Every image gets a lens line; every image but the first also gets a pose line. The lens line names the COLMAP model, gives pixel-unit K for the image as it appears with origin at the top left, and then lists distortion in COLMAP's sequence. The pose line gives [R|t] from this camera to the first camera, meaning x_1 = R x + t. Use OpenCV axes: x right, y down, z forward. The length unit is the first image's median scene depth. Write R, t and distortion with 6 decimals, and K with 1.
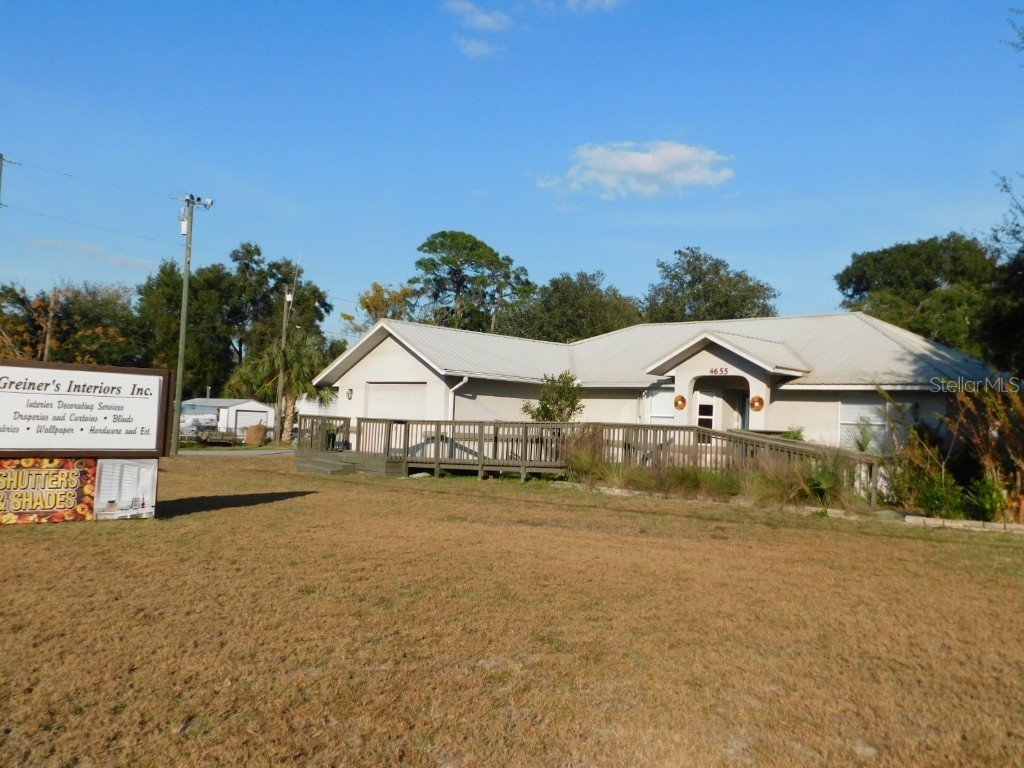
lens RADIAL K [[896.0, 0, 514.7], [0, 896.0, 382.2], [0, 0, 1]] dist [-0.006696, 0.002474]
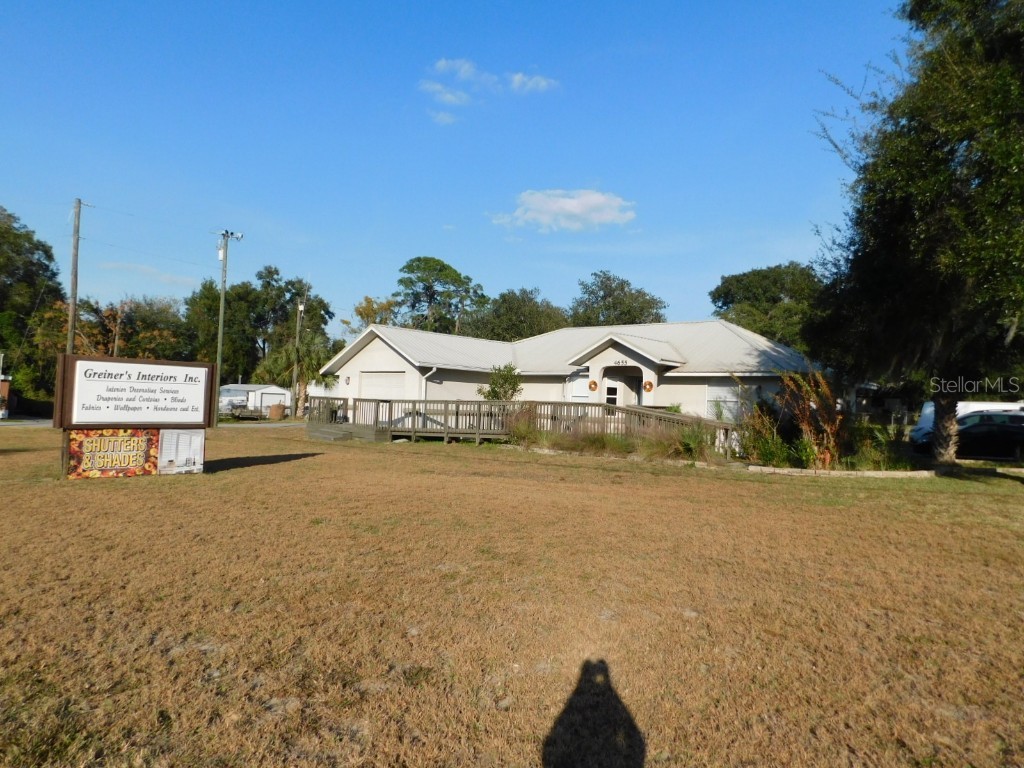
lens RADIAL K [[678.4, 0, 511.9], [0, 678.4, 384.5], [0, 0, 1]] dist [-0.058995, 0.044403]
pose [[0.998464, -0.004254, 0.055235, 0.005654], [0.003157, 0.999796, 0.019941, -0.000374], [-0.055309, -0.019736, 0.998274, -0.023613]]
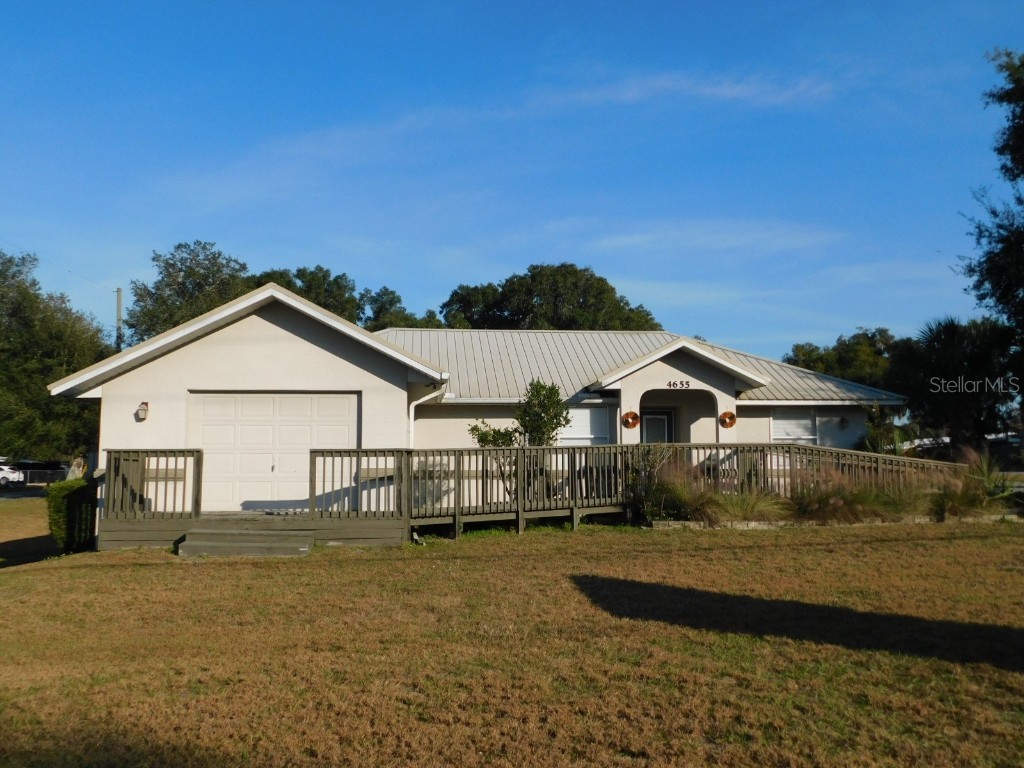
lens RADIAL K [[896.0, 0, 512.5], [0, 896.0, 383.5], [0, 0, 1]] dist [-0.006696, 0.002474]
pose [[0.571671, 0.026878, 0.820043, -0.682182], [-0.009848, 0.999616, -0.025898, 0.013212], [-0.820424, 0.006729, 0.571716, 0.683544]]
